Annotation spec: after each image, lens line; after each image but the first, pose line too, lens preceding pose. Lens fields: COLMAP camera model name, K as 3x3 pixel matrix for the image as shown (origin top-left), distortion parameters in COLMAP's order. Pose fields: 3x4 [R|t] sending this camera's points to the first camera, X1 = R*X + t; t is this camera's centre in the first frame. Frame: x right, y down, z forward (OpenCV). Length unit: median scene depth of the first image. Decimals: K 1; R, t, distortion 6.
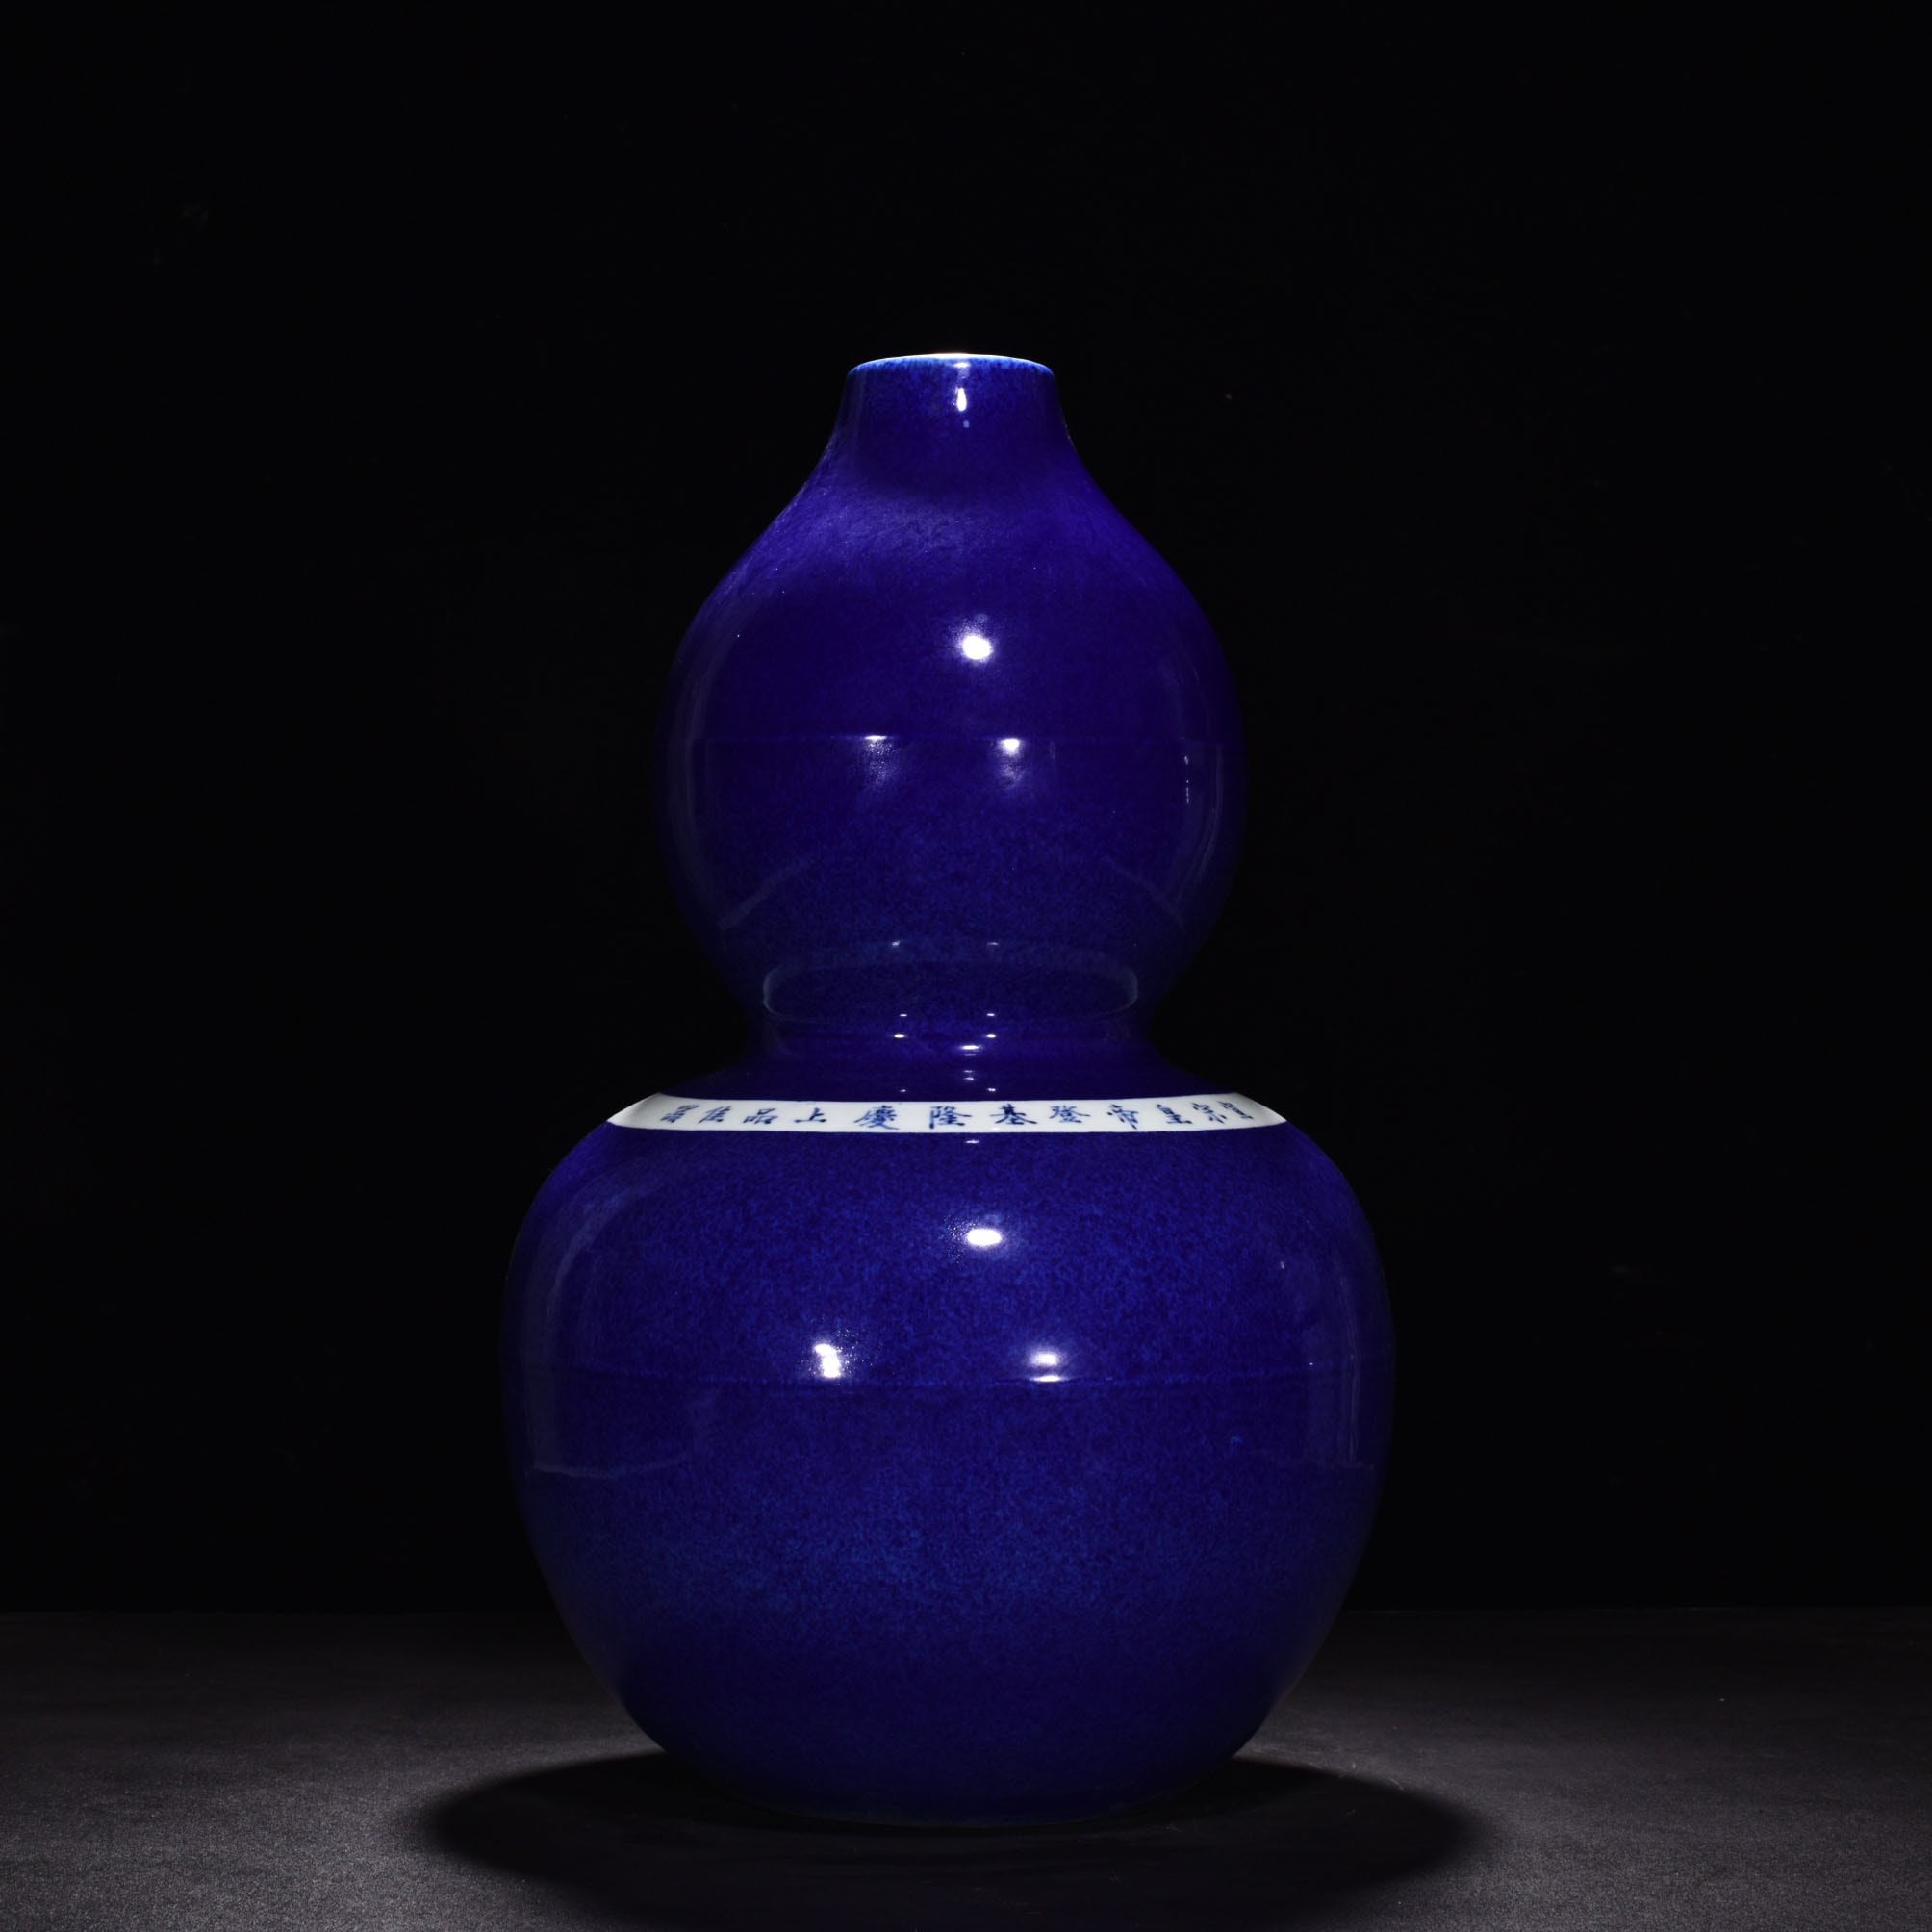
lens RADIAL K [[4414.3, 0, 966.0], [0, 4414.3, 966.0], [0, 0, 1]] dist [-0.155040, -0.011086]
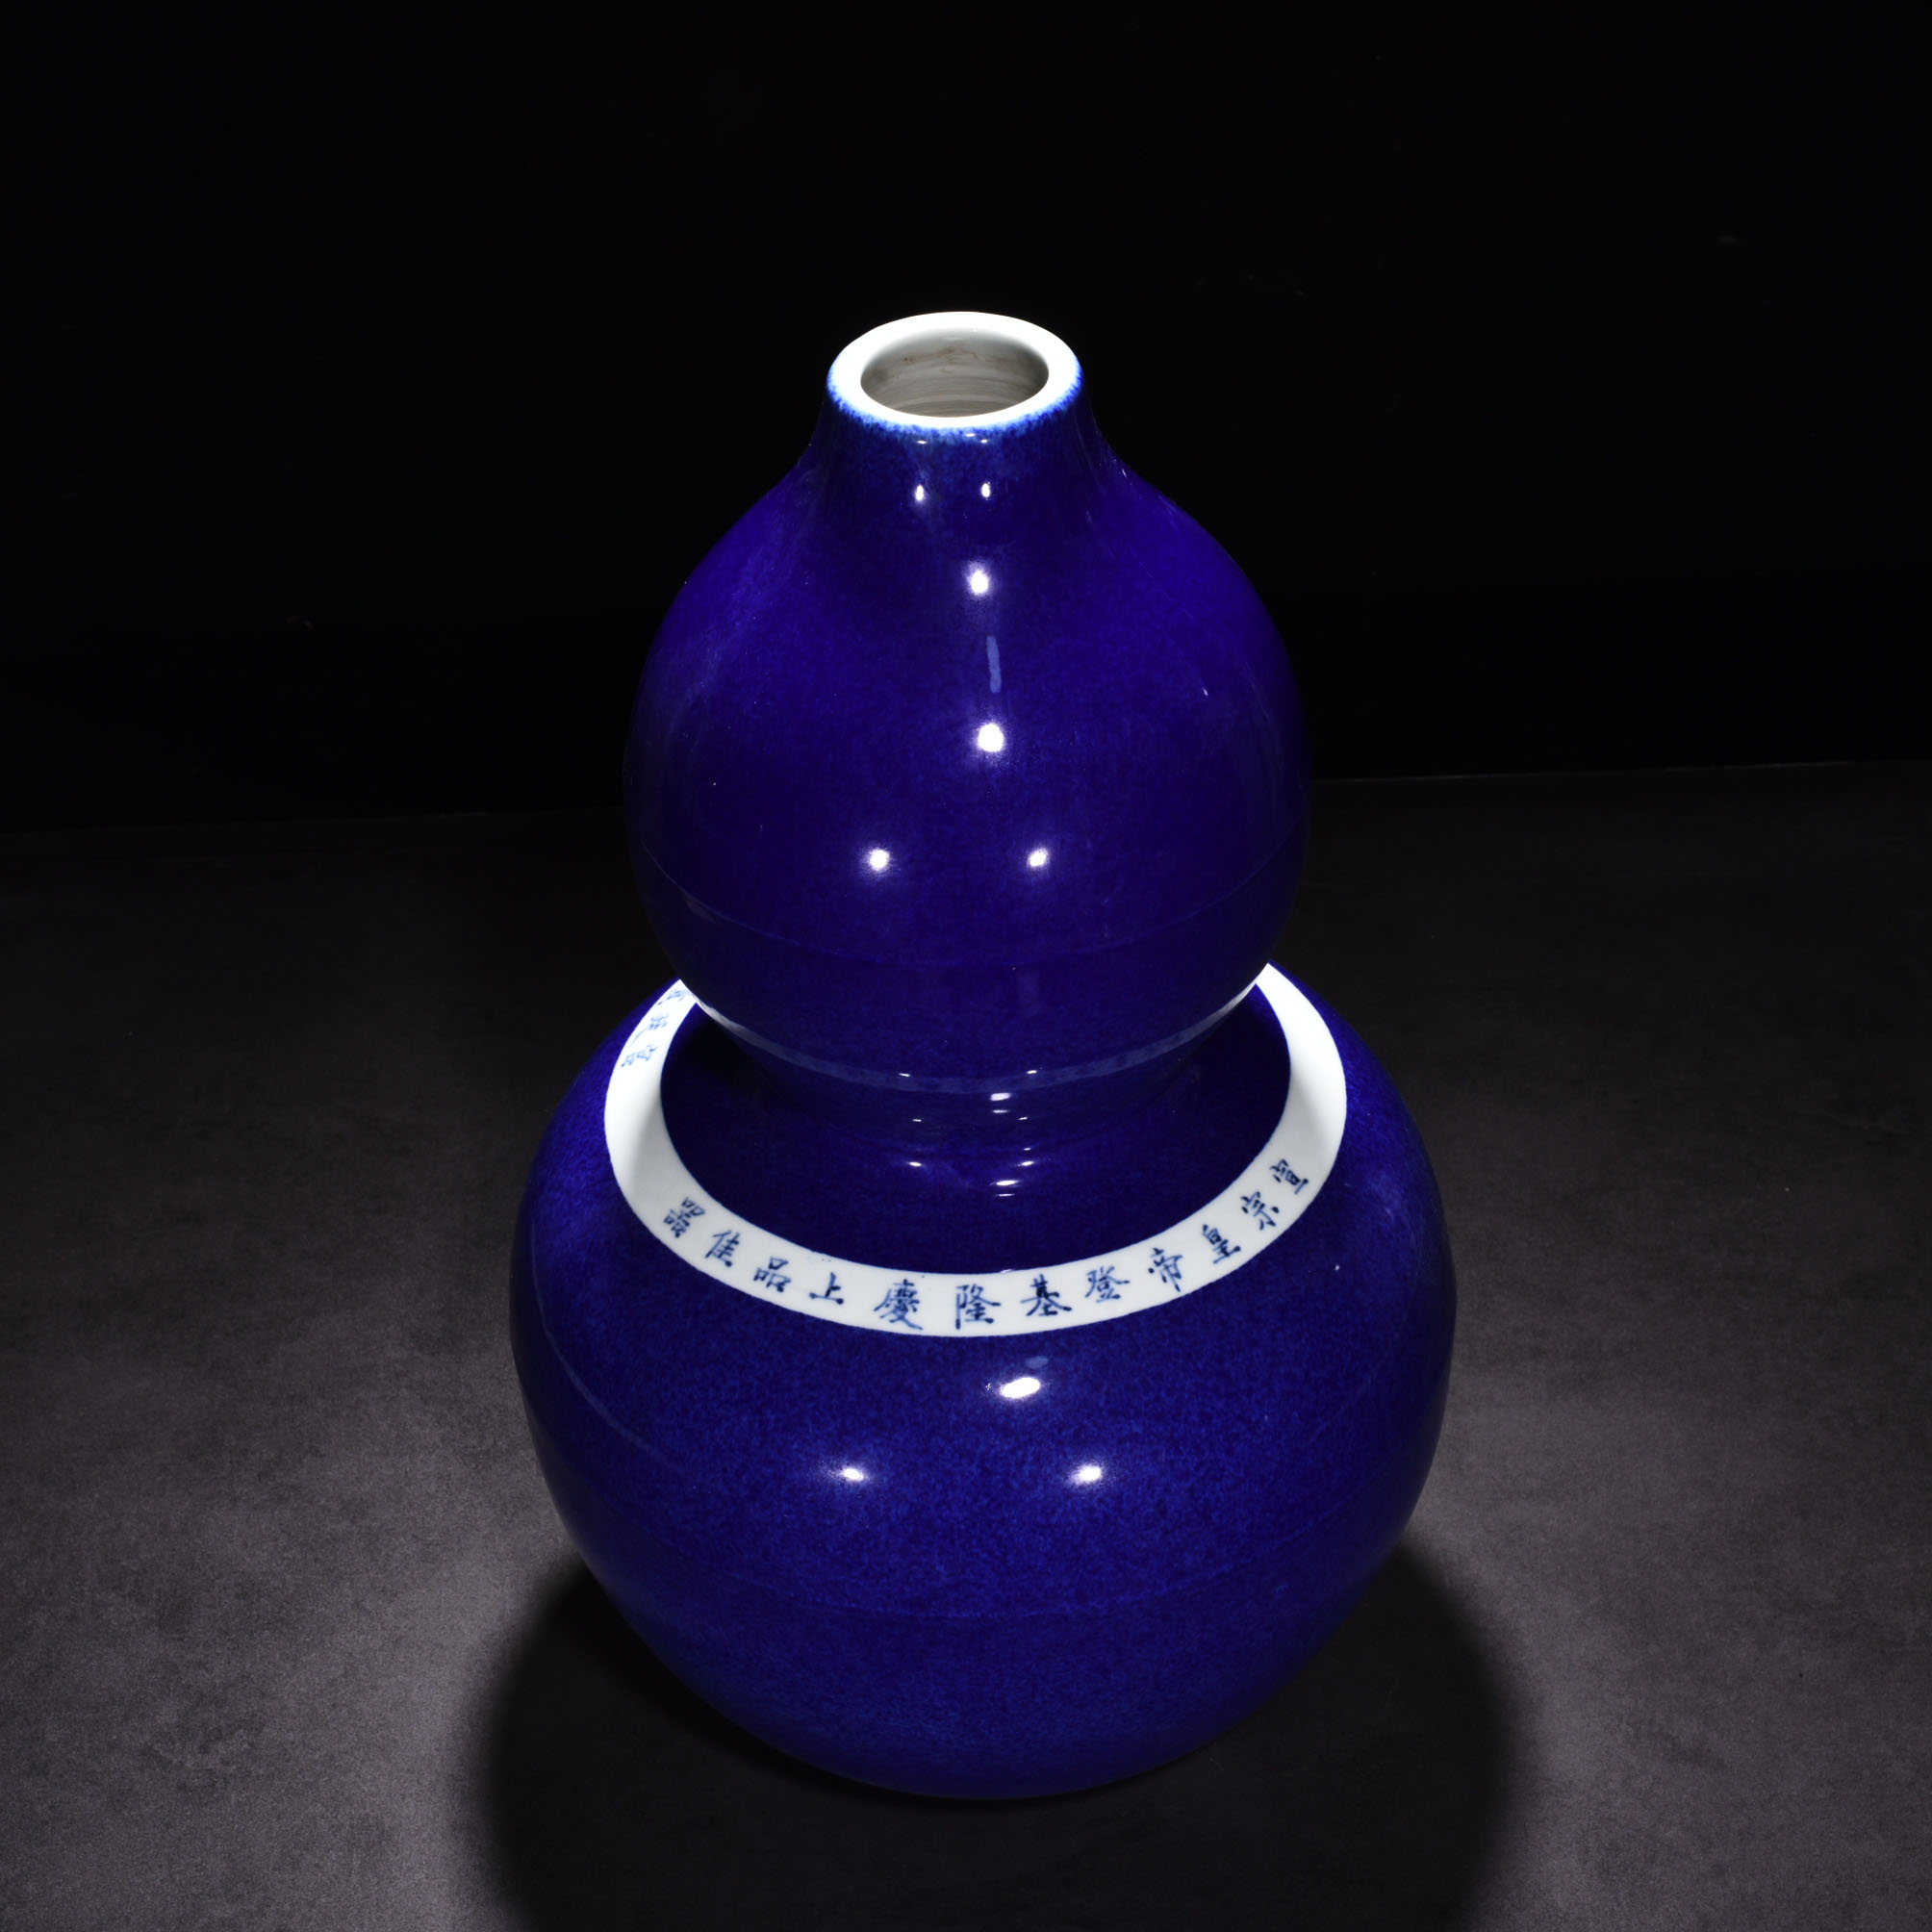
lens RADIAL K [[4414.3, 0, 966.0], [0, 4414.3, 966.0], [0, 0, 1]] dist [-0.155040, -0.011086]
pose [[0.999547, -0.018611, -0.023636, 0.017442], [0.028957, 0.808168, 0.588240, -0.576556], [0.008155, -0.588658, 0.808341, 0.301465]]
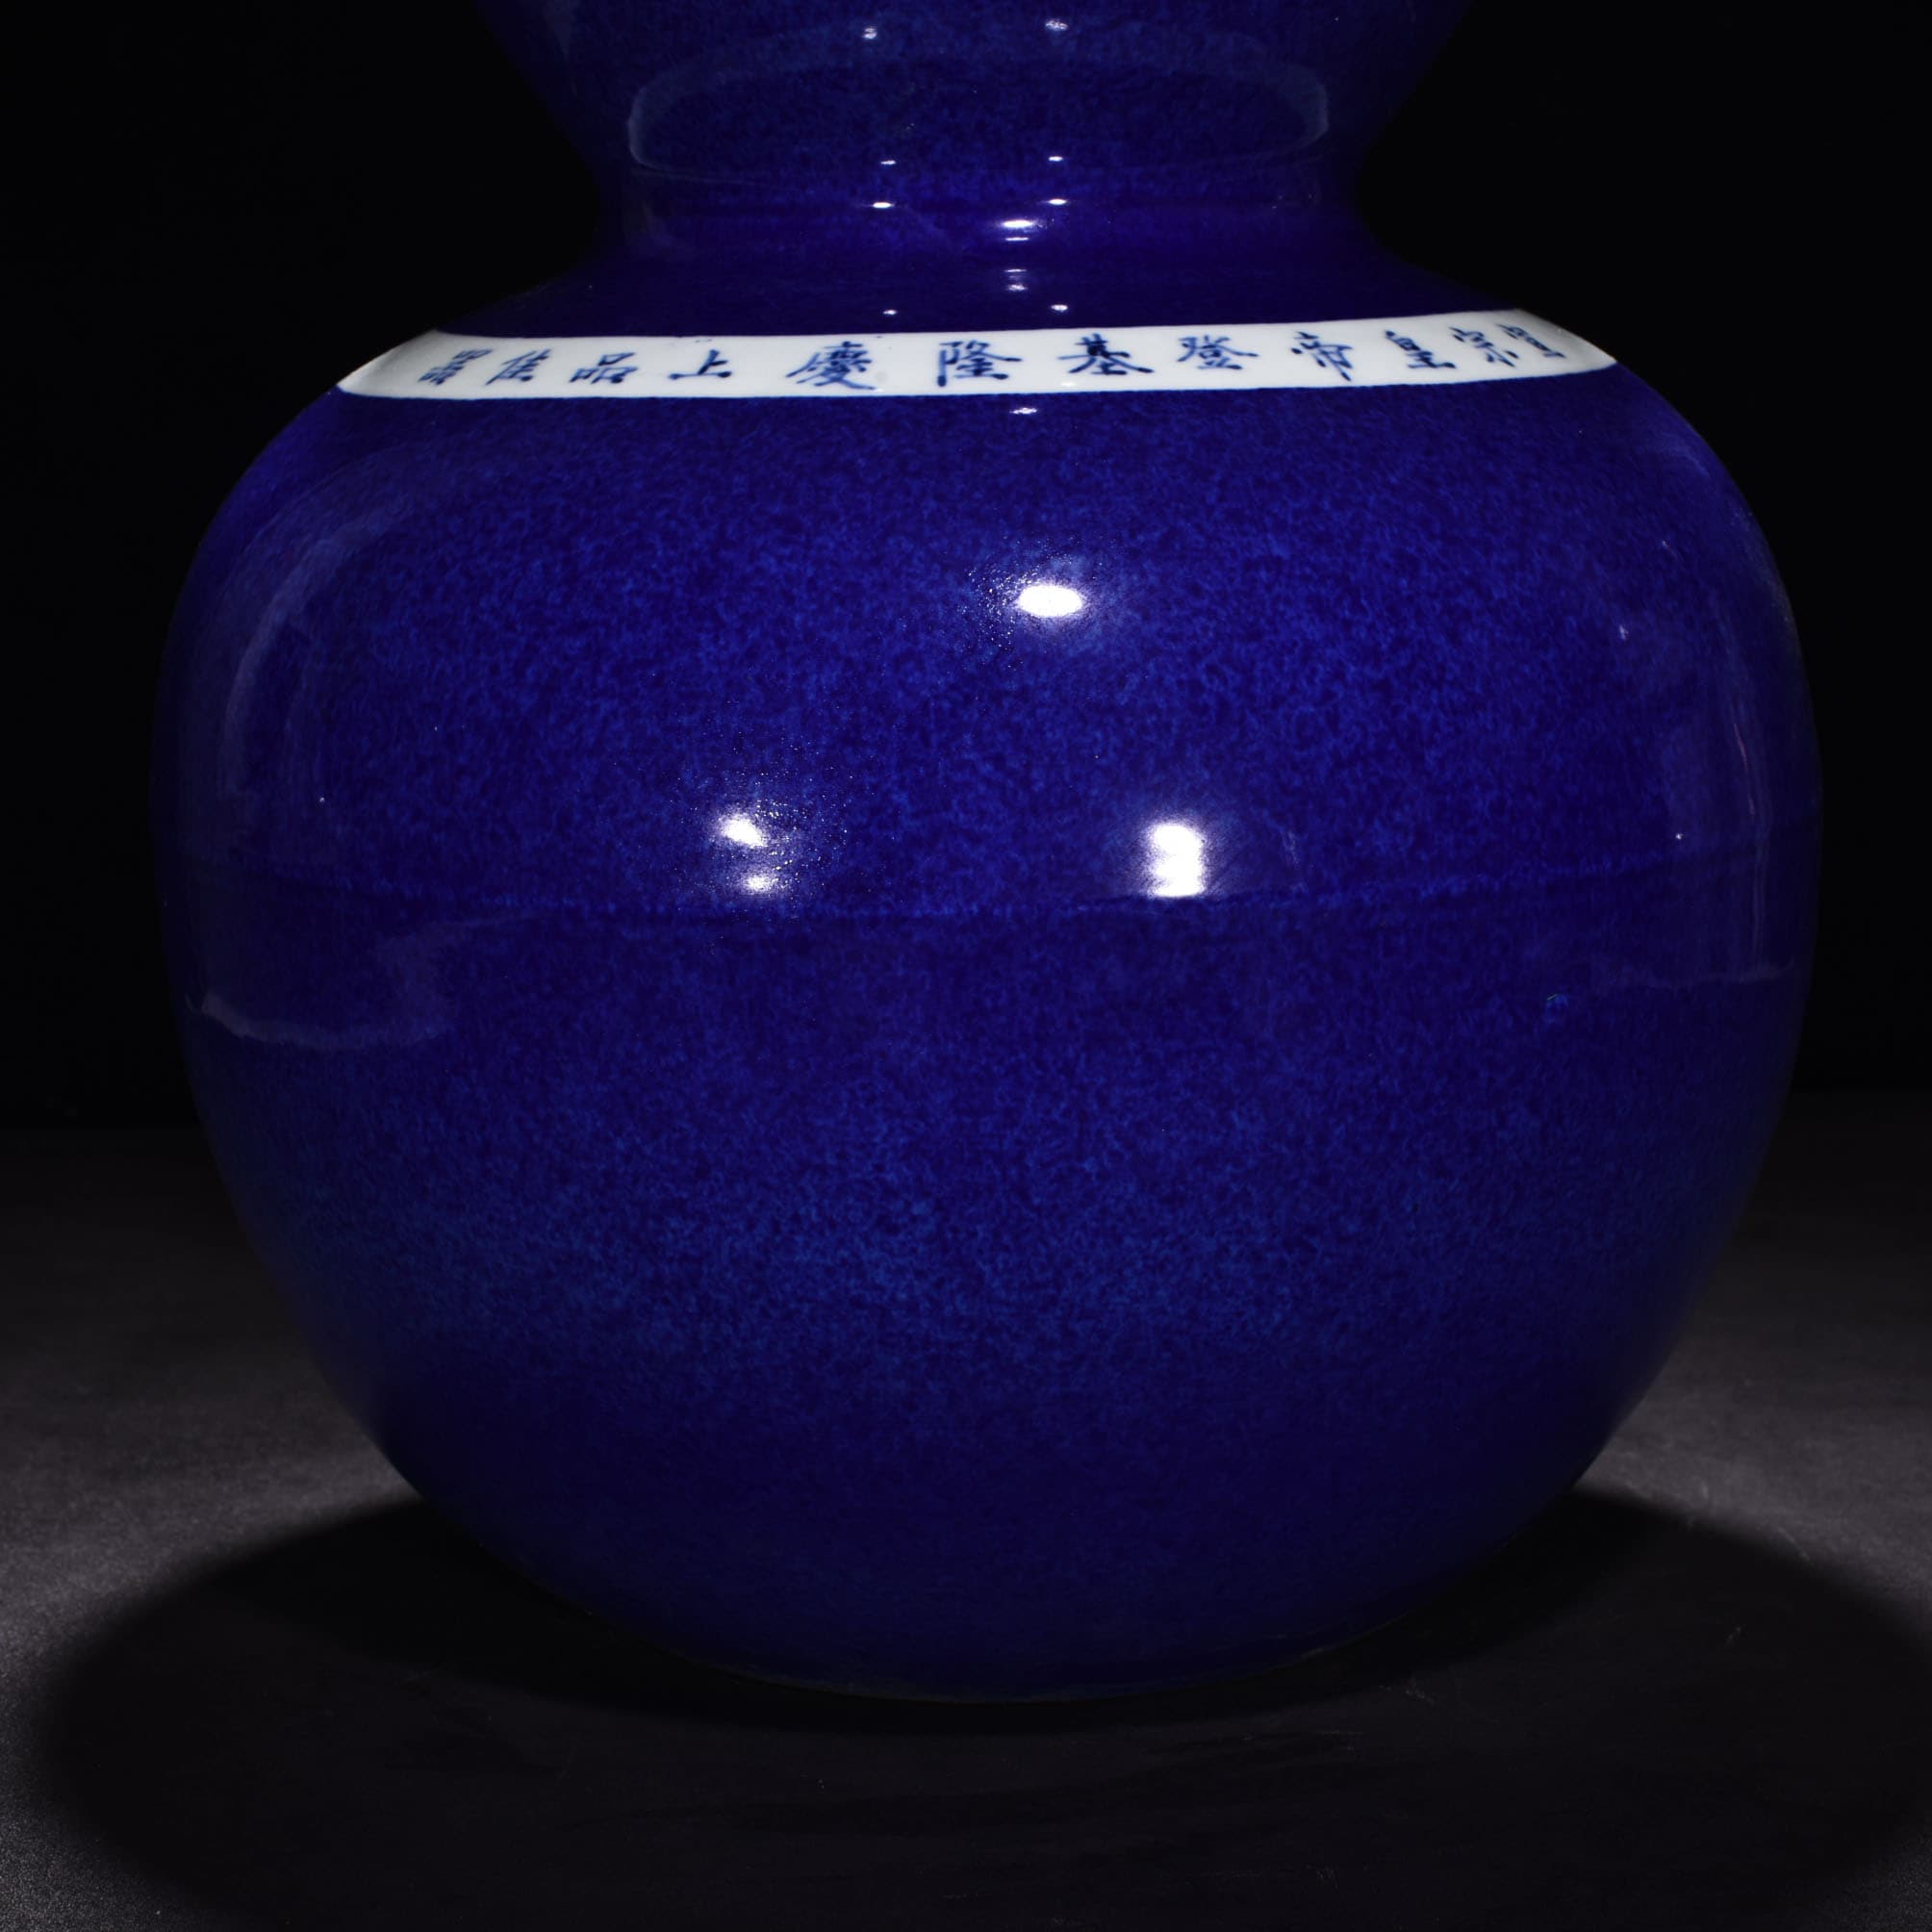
lens RADIAL K [[4414.3, 0, 966.0], [0, 4414.3, 966.0], [0, 0, 1]] dist [-0.155040, -0.011086]
pose [[0.999753, -0.015961, -0.015453, 0.001623], [0.018346, 0.985429, 0.169097, 0.017607], [0.012528, -0.169339, 0.985478, 0.507519]]
